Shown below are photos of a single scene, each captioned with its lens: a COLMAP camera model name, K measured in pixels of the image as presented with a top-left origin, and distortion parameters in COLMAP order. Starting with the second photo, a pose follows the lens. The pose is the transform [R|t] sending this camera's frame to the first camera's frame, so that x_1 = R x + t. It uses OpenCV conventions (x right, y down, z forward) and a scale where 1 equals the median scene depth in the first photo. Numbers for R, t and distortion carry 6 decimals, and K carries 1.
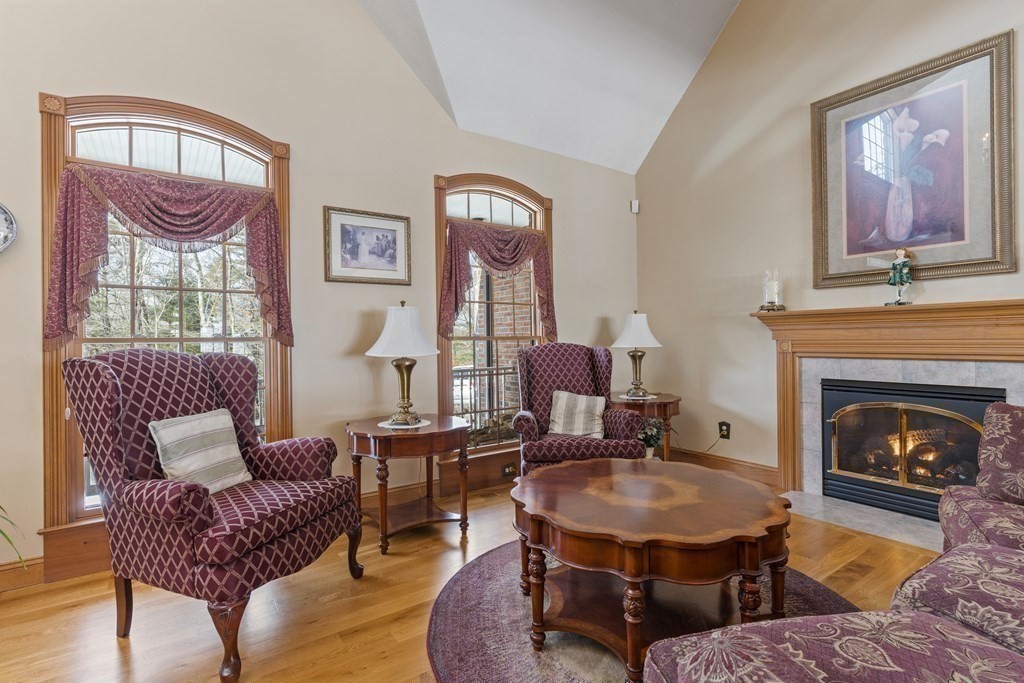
lens RADIAL K [[496.1, 0, 506.7], [0, 496.1, 333.2], [0, 0, 1]] dist [-0.000434, -0.001654]
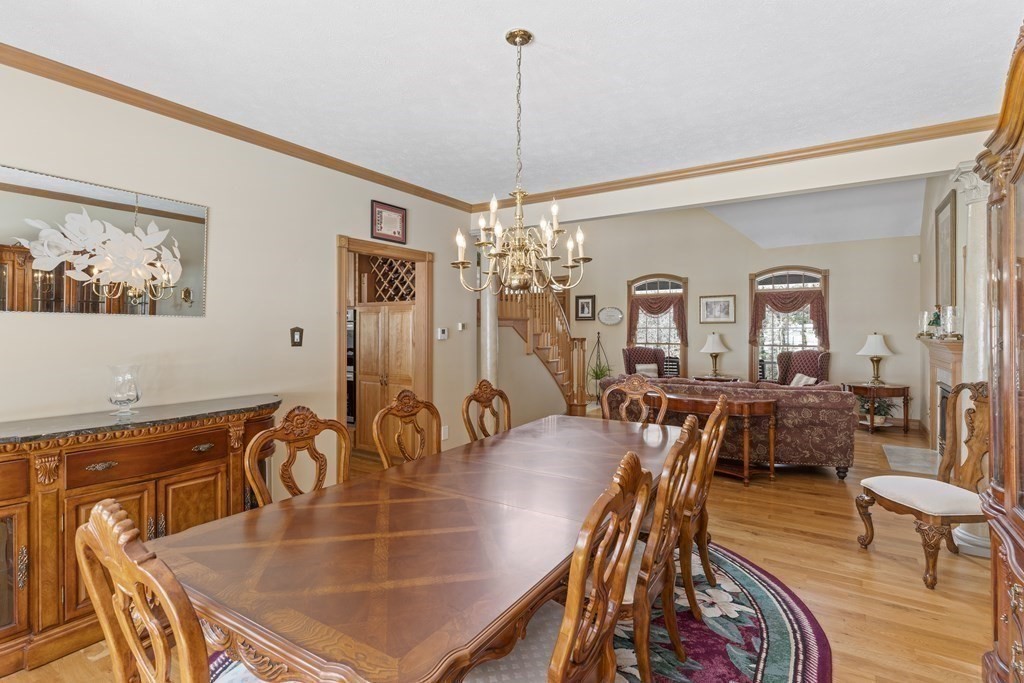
lens RADIAL K [[496.1, 0, 503.1], [0, 496.1, 334.1], [0, 0, 1]] dist [-0.000434, -0.001654]
pose [[0.362179, 0.003300, -0.932103, 1.717576], [-0.008854, 0.999961, 0.000100, -0.037319], [0.932067, 0.008217, 0.362194, -0.957880]]
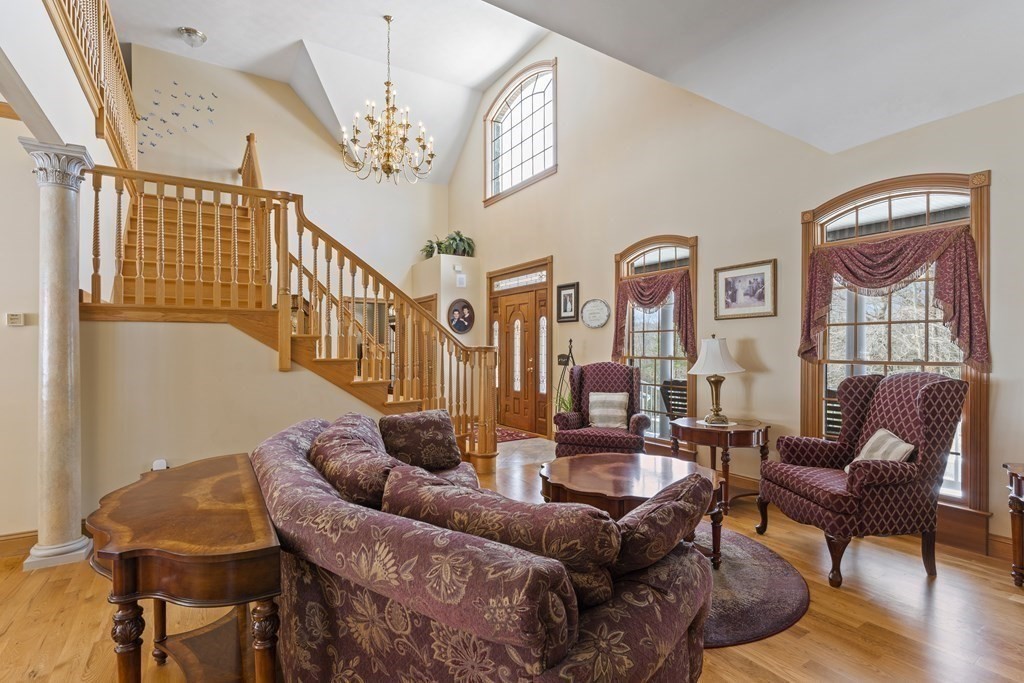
lens RADIAL K [[496.1, 0, 512.2], [0, 496.1, 350.2], [0, 0, 1]] dist [-0.000434, -0.001654]
pose [[-0.064524, -0.000535, -0.997916, 1.079545], [-0.008228, 0.999966, -0.000004, -0.011869], [0.997882, 0.008210, -0.064526, 0.478648]]
